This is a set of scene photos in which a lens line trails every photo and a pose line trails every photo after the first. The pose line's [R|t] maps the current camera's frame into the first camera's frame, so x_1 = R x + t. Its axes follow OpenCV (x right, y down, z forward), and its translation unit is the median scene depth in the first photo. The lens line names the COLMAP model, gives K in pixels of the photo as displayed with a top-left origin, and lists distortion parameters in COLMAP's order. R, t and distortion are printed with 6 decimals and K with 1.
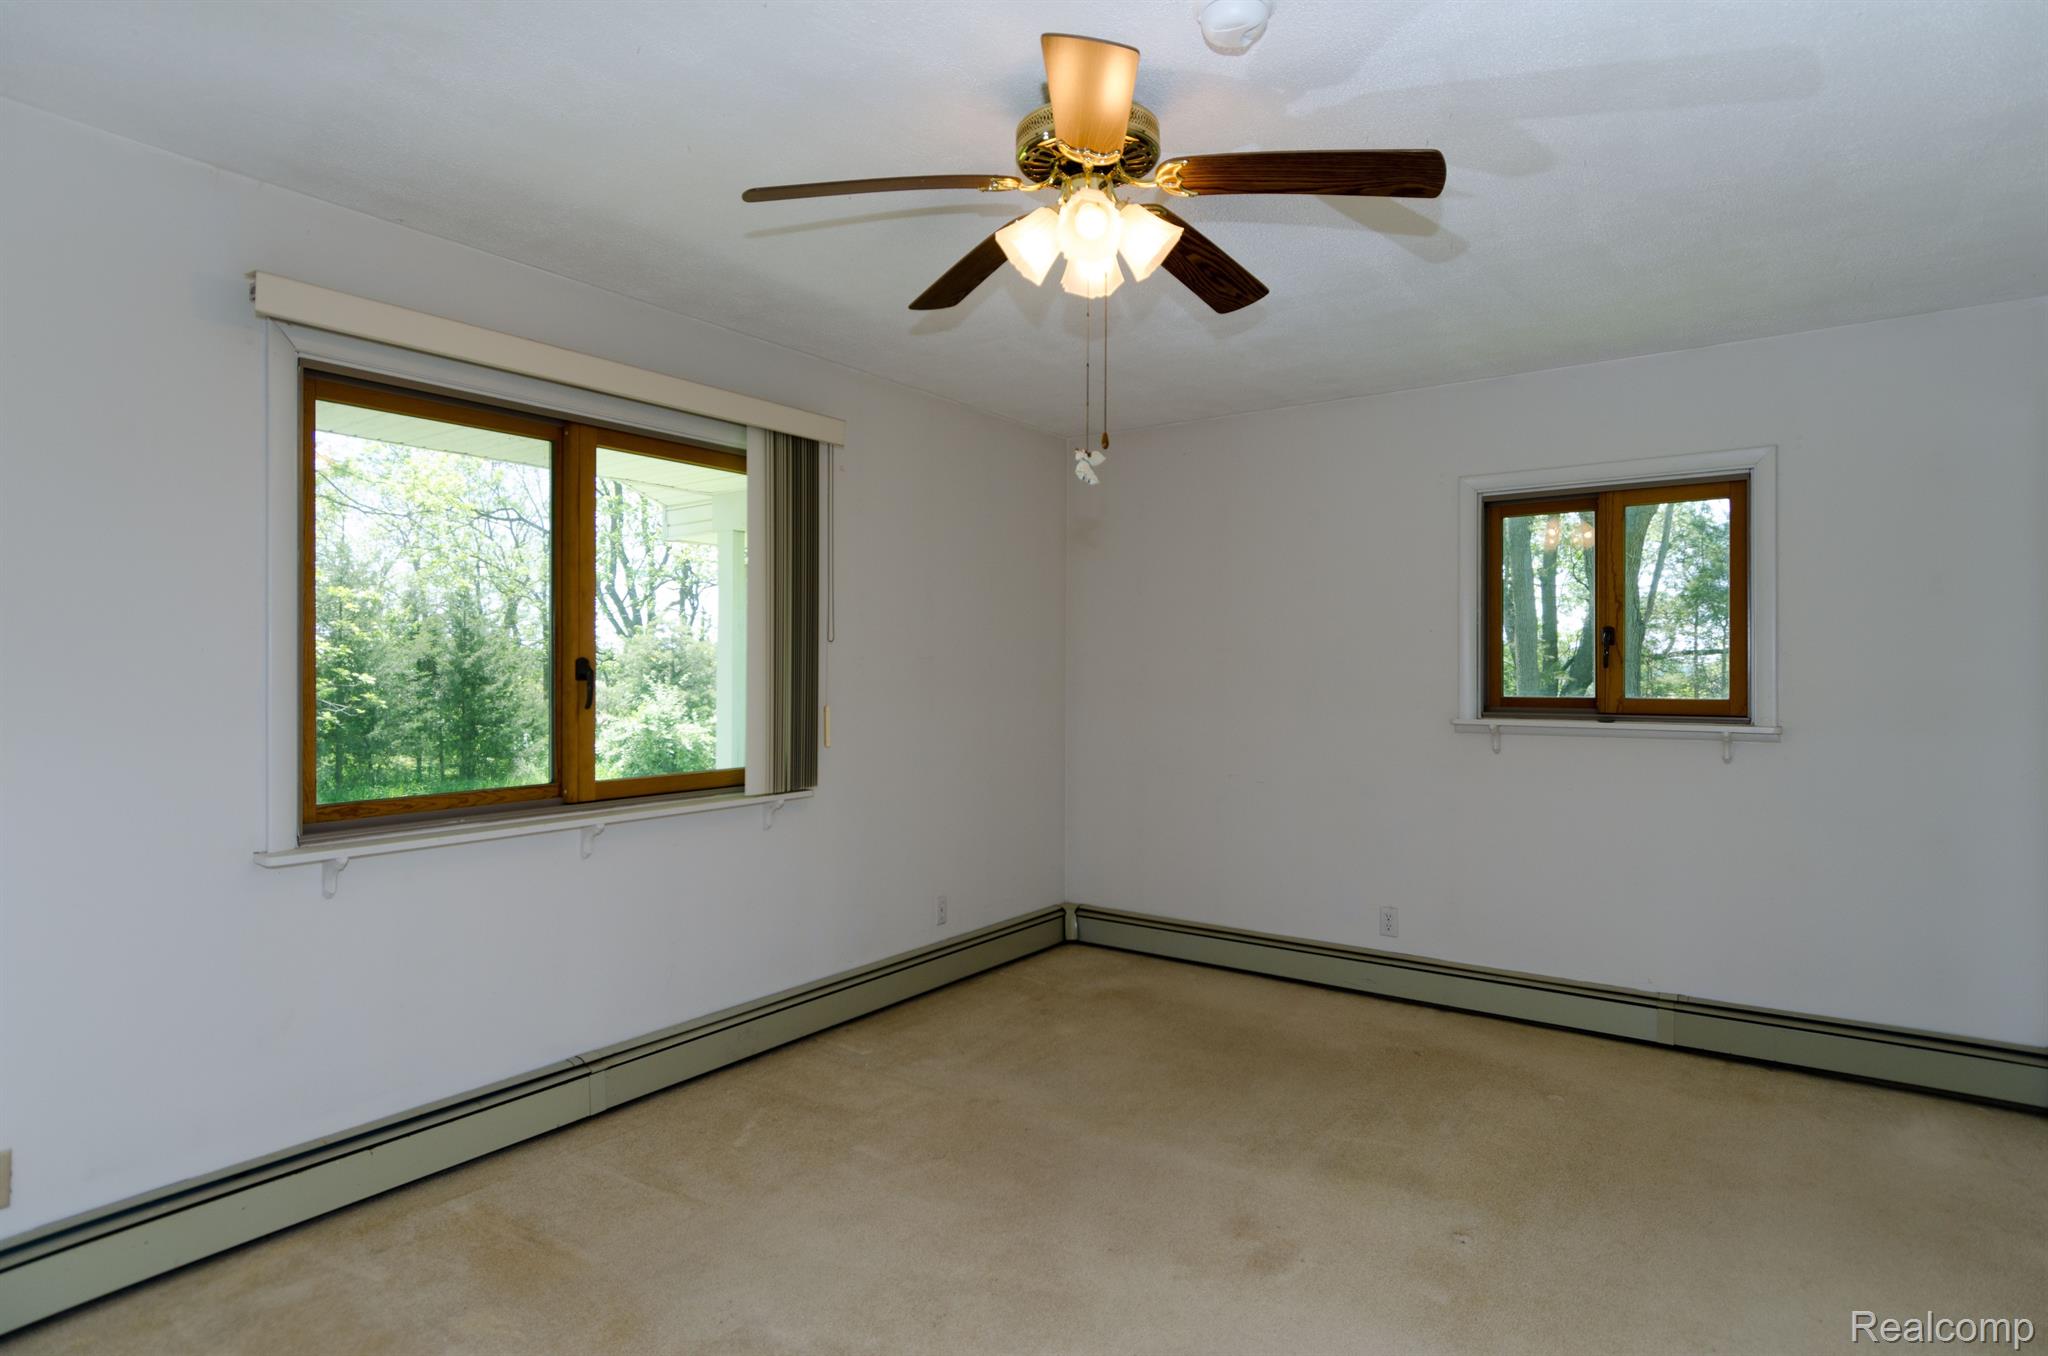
lens RADIAL K [[1059.0, 0, 1024.6], [0, 1059.0, 676.7], [0, 0, 1]] dist [0.002427, -0.000734]
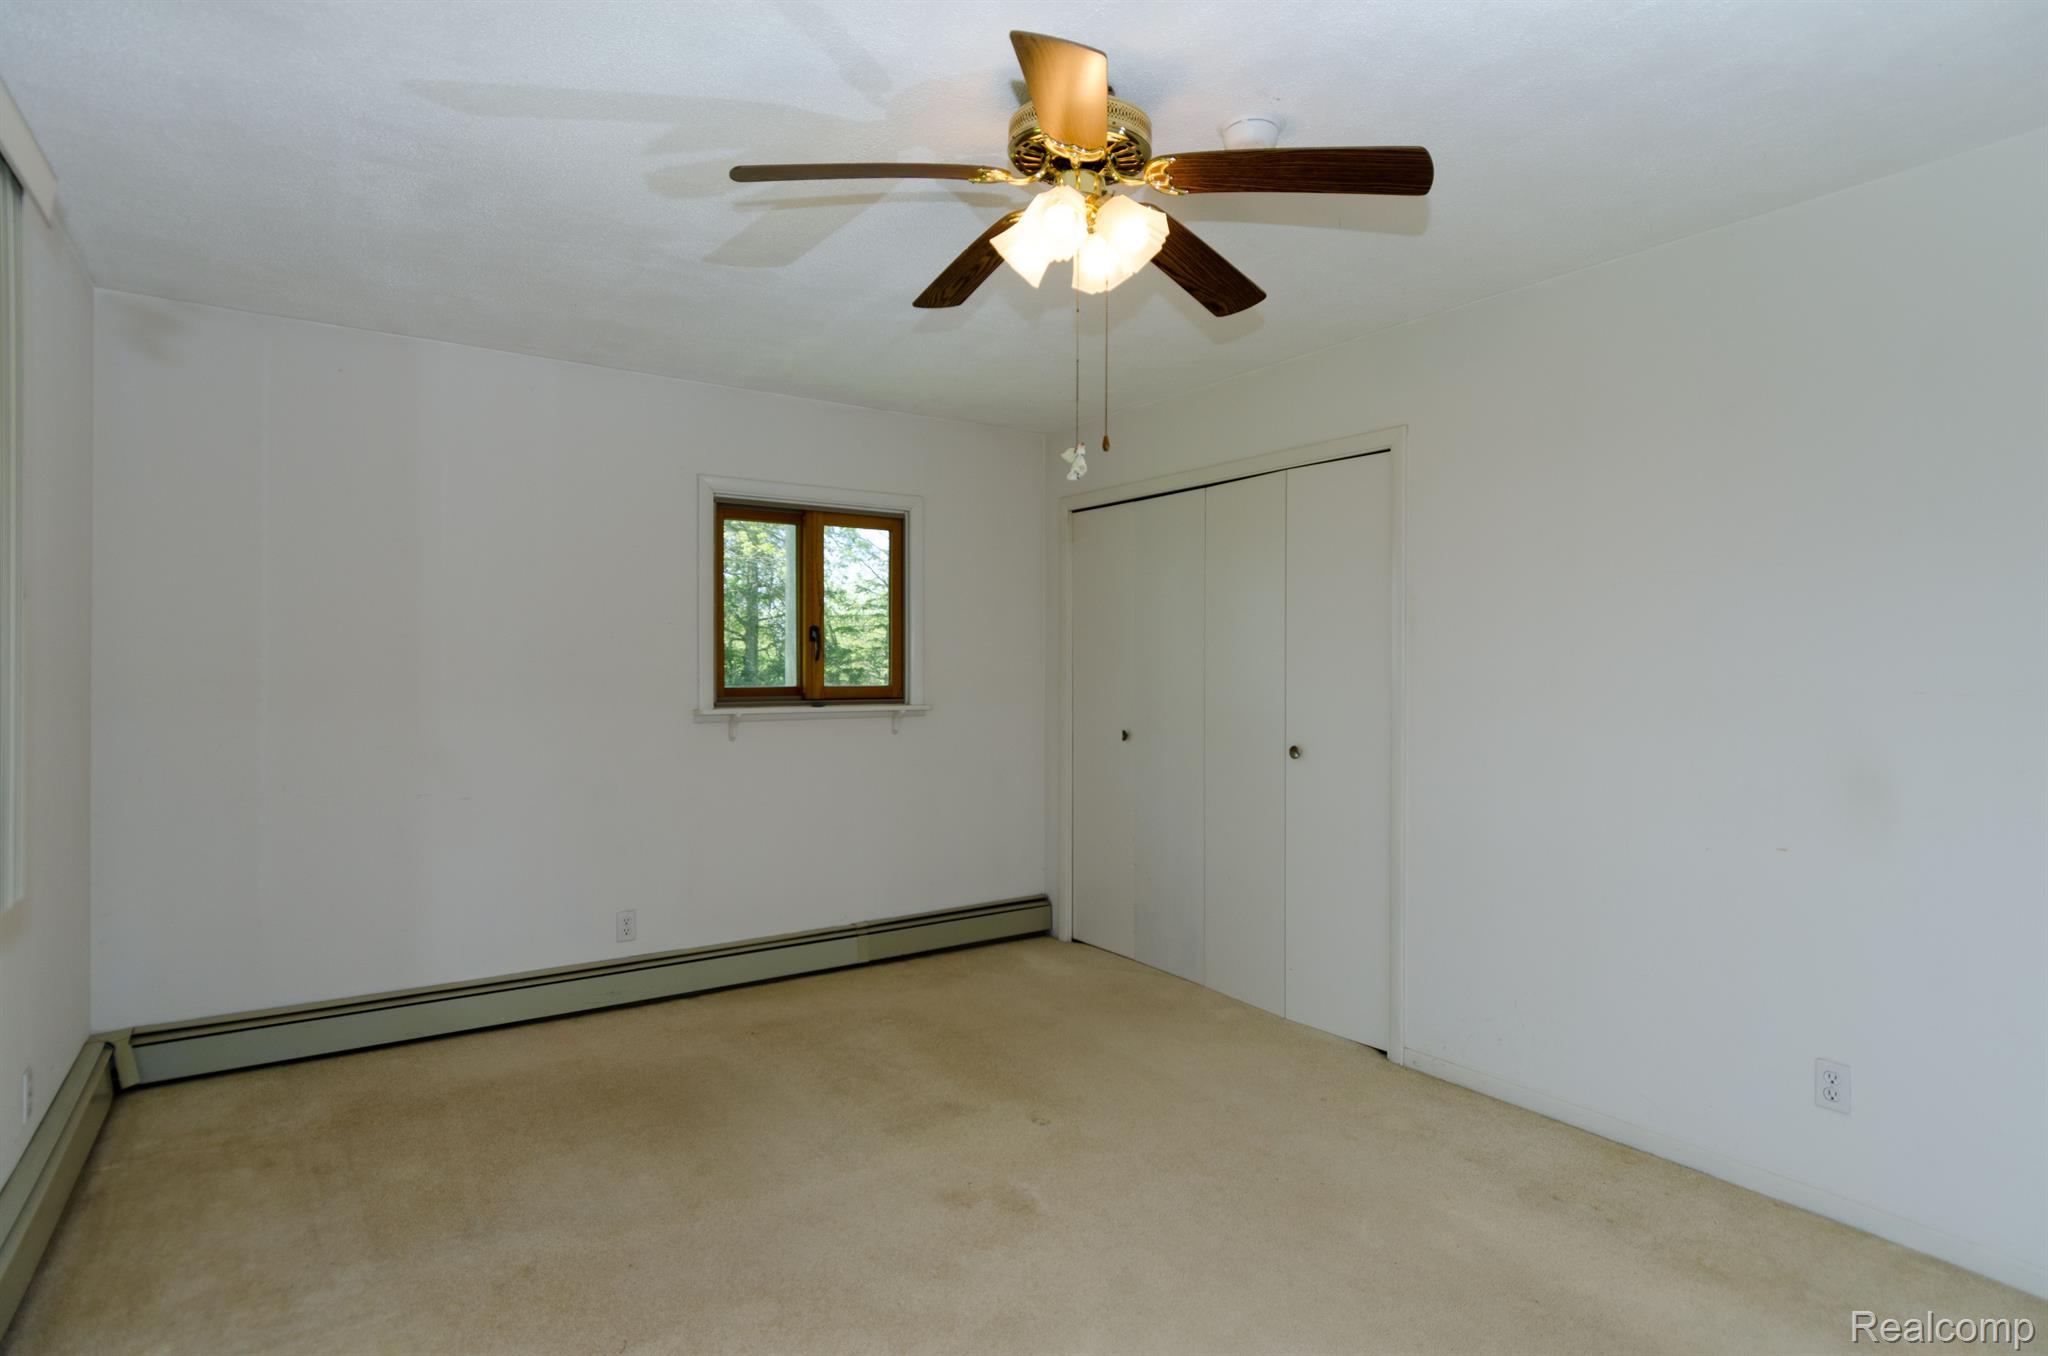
lens RADIAL K [[1059.0, 0, 1025.7], [0, 1059.0, 671.6], [0, 0, 1]] dist [0.002427, -0.000734]
pose [[0.363023, -0.007836, 0.931747, -0.459283], [0.004485, 0.999968, 0.006662, -0.003082], [-0.931769, 0.001760, 0.363046, 0.350629]]
